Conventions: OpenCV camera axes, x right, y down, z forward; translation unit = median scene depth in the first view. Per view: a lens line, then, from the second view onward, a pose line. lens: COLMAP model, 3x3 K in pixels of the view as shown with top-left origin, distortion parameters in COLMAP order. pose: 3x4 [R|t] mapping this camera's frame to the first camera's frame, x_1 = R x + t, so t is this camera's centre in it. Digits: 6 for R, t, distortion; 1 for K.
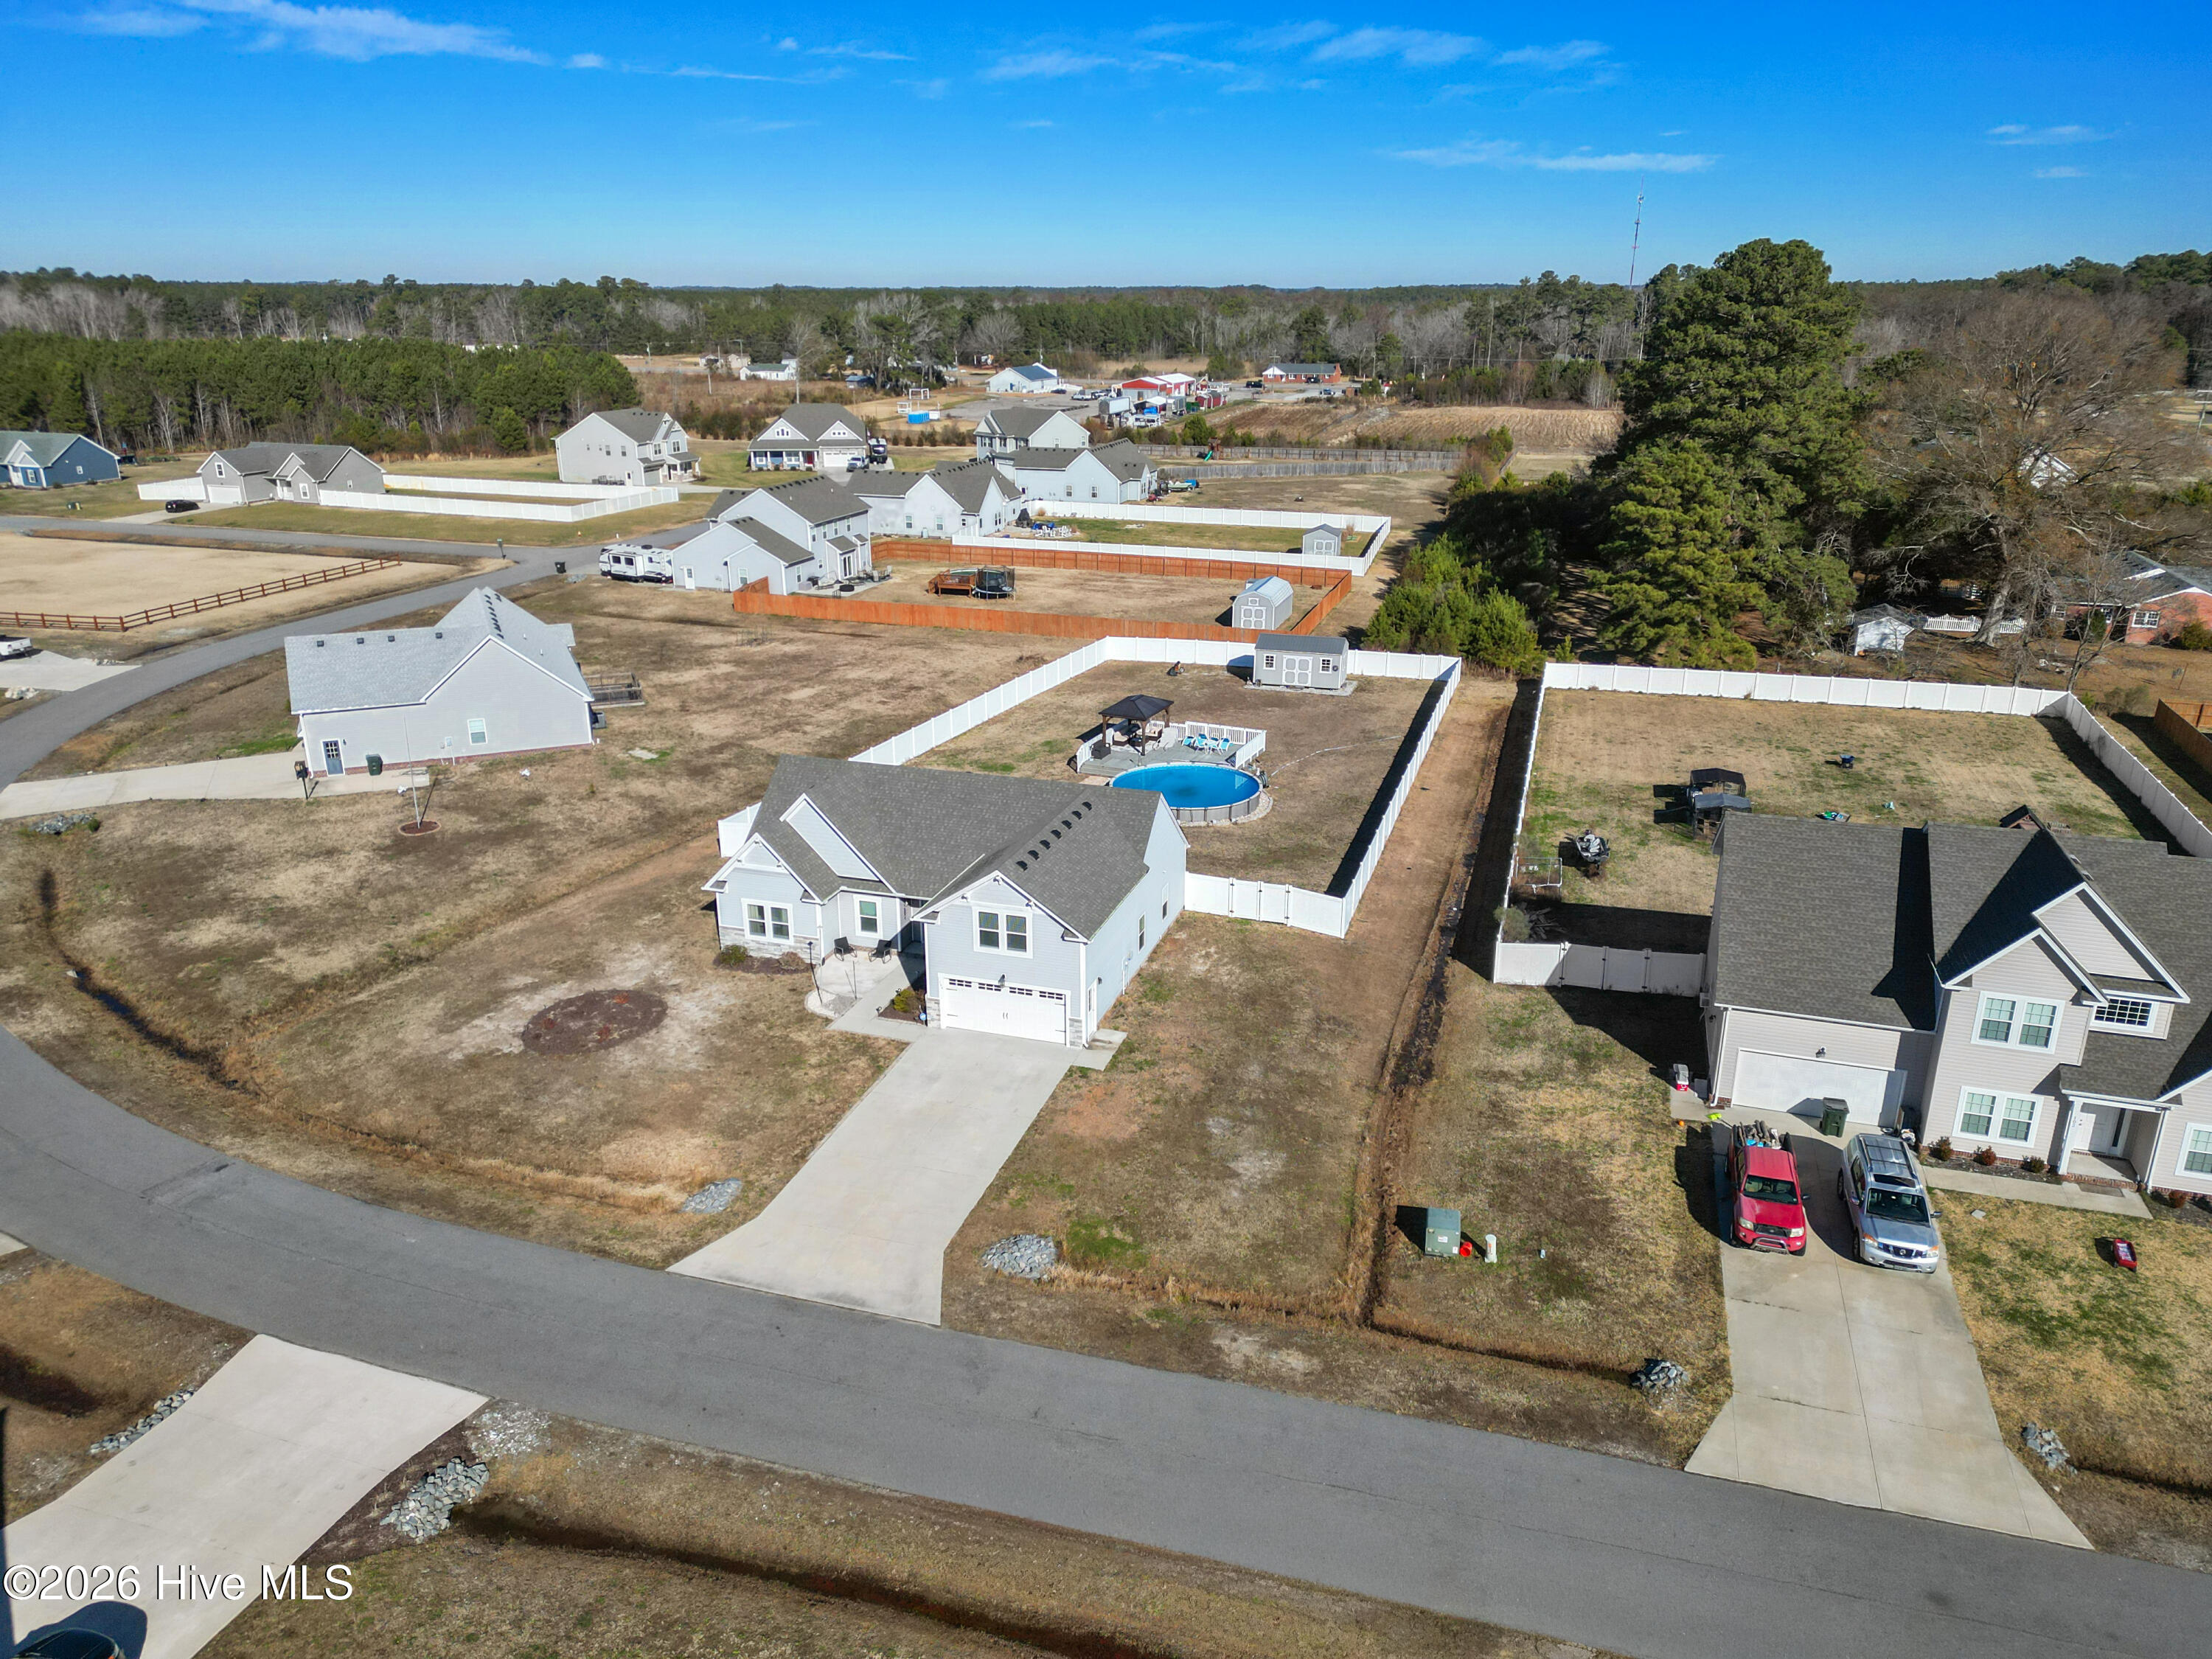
lens RADIAL K [[1538.2, 0, 1104.1], [0, 1538.2, 822.5], [0, 0, 1]] dist [0.092987, -0.096934]
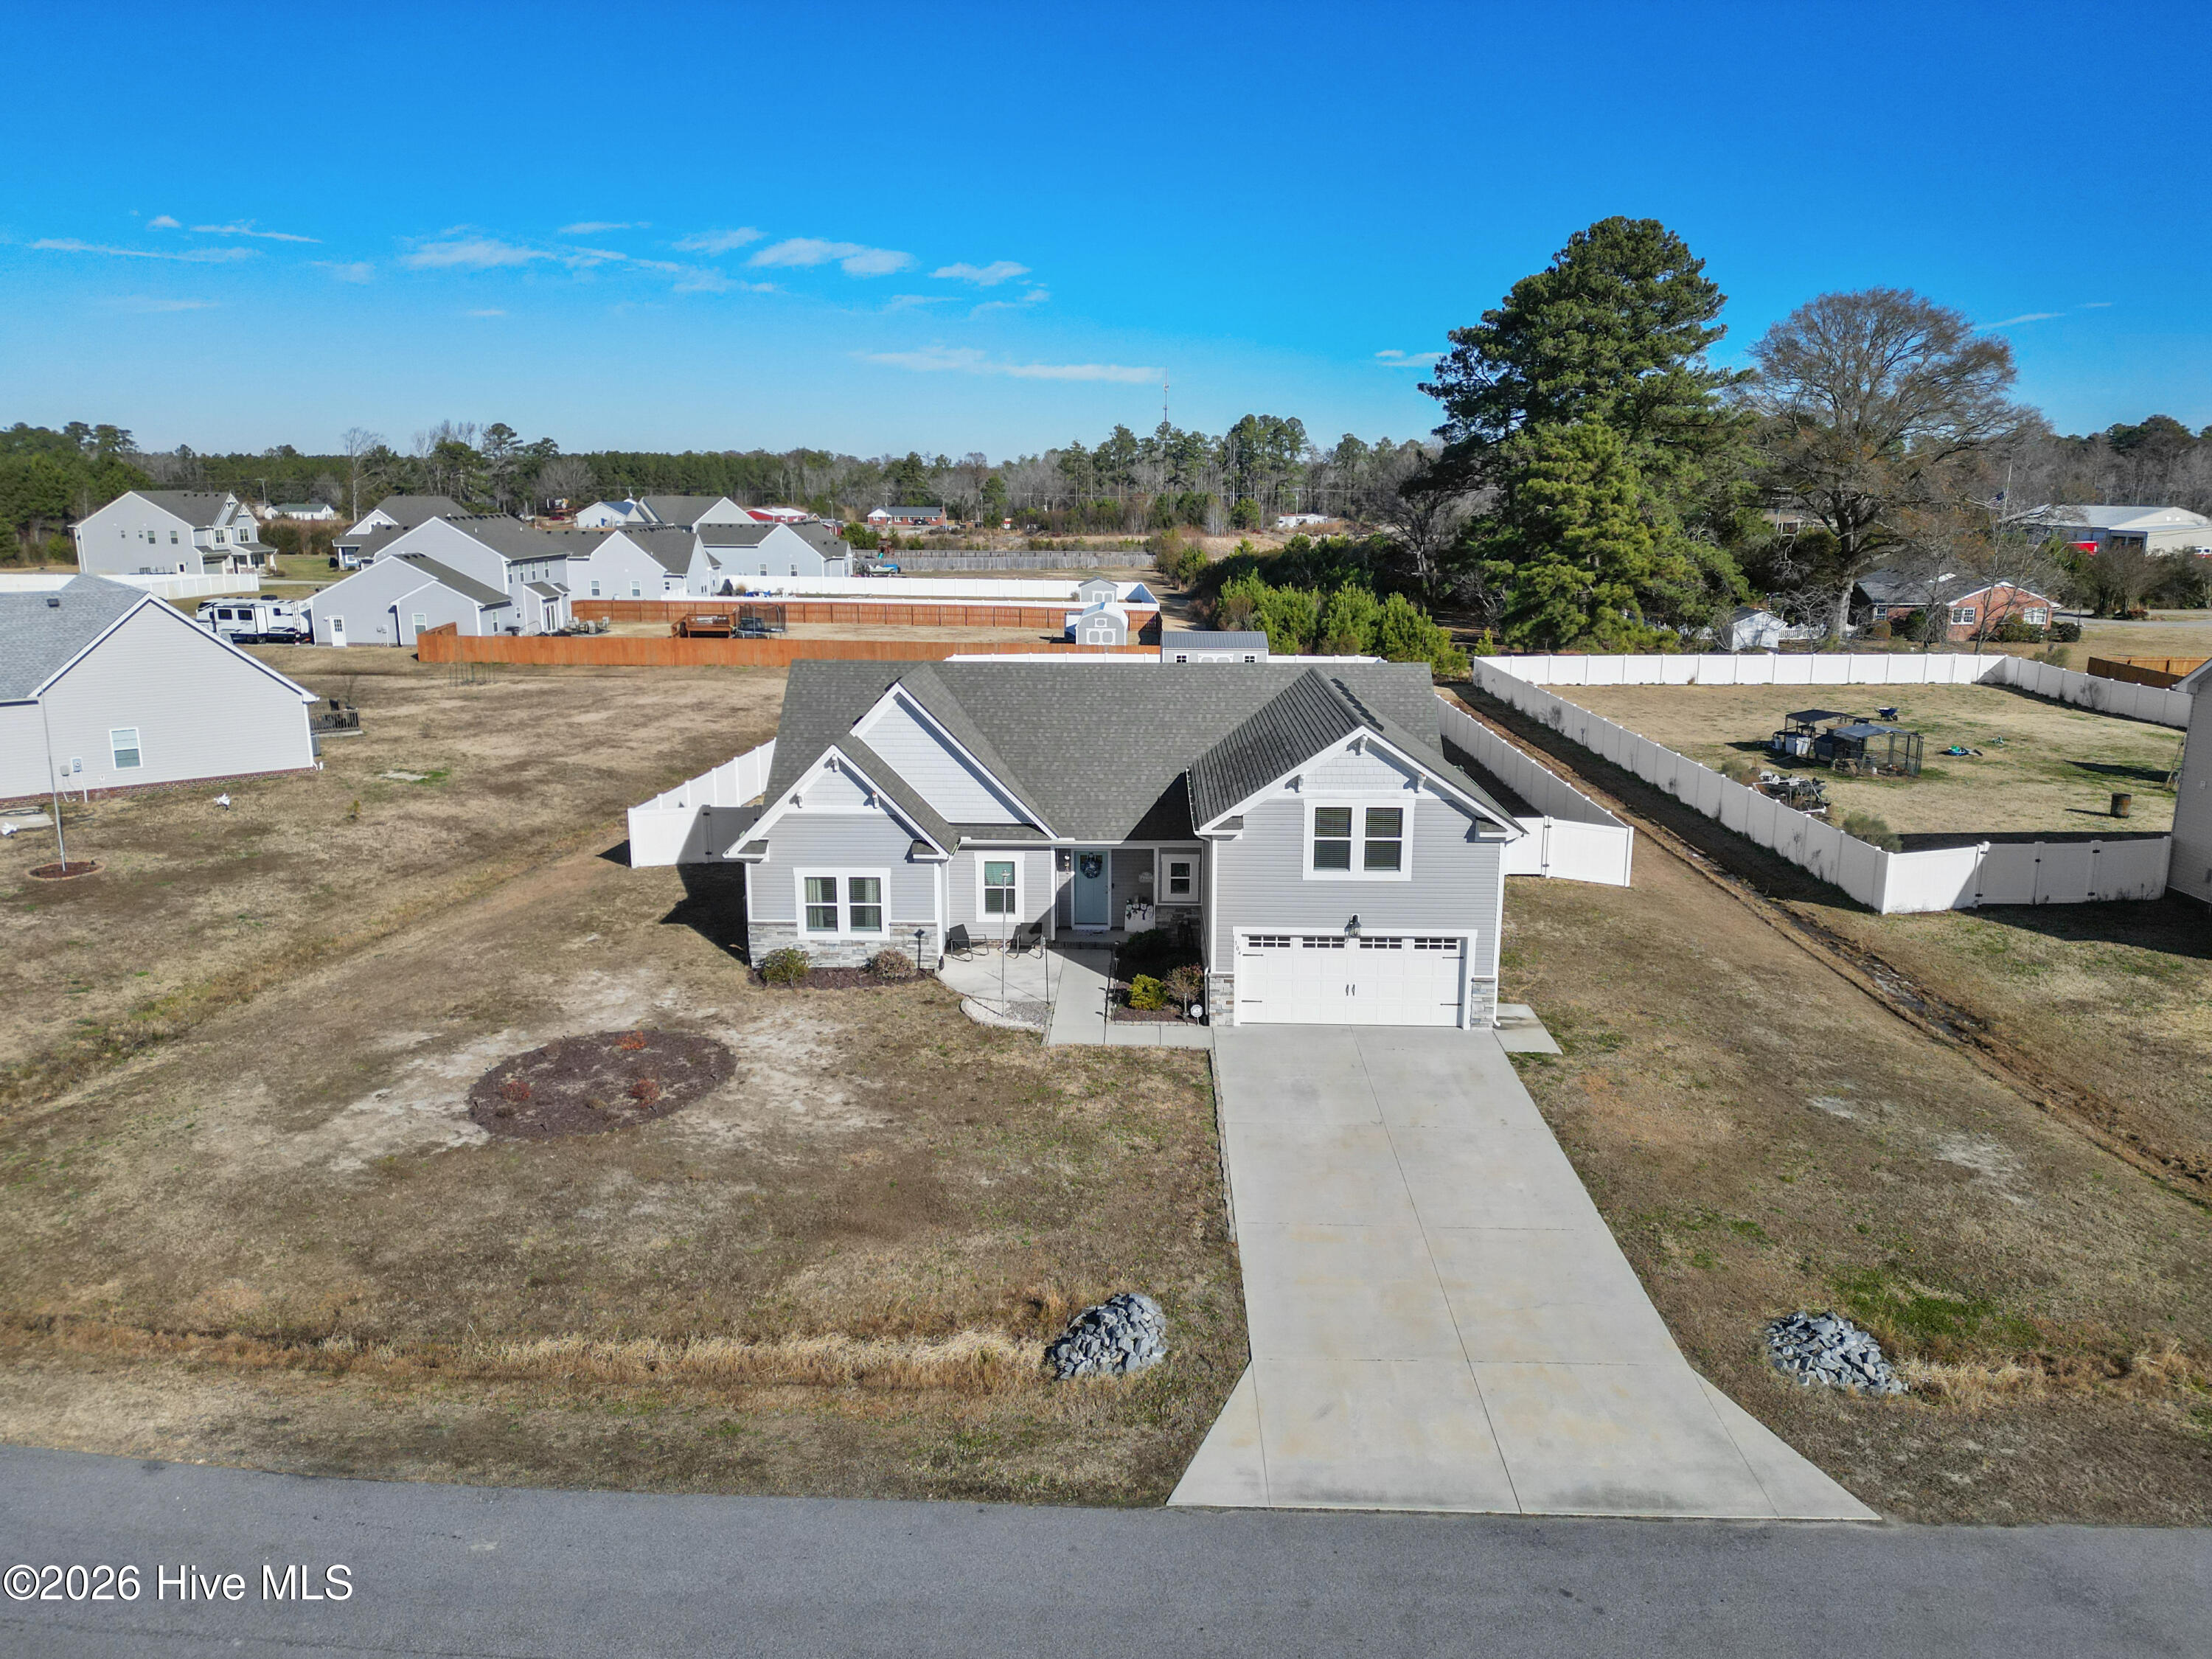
lens RADIAL K [[1538.2, 0, 1104.1], [0, 1538.2, 822.5], [0, 0, 1]] dist [0.092987, -0.096934]
pose [[0.958798, -0.058038, 0.278097, -0.220574], [0.089221, 0.990897, -0.100809, 0.078900], [-0.269715, 0.121467, 0.955249, 0.314059]]
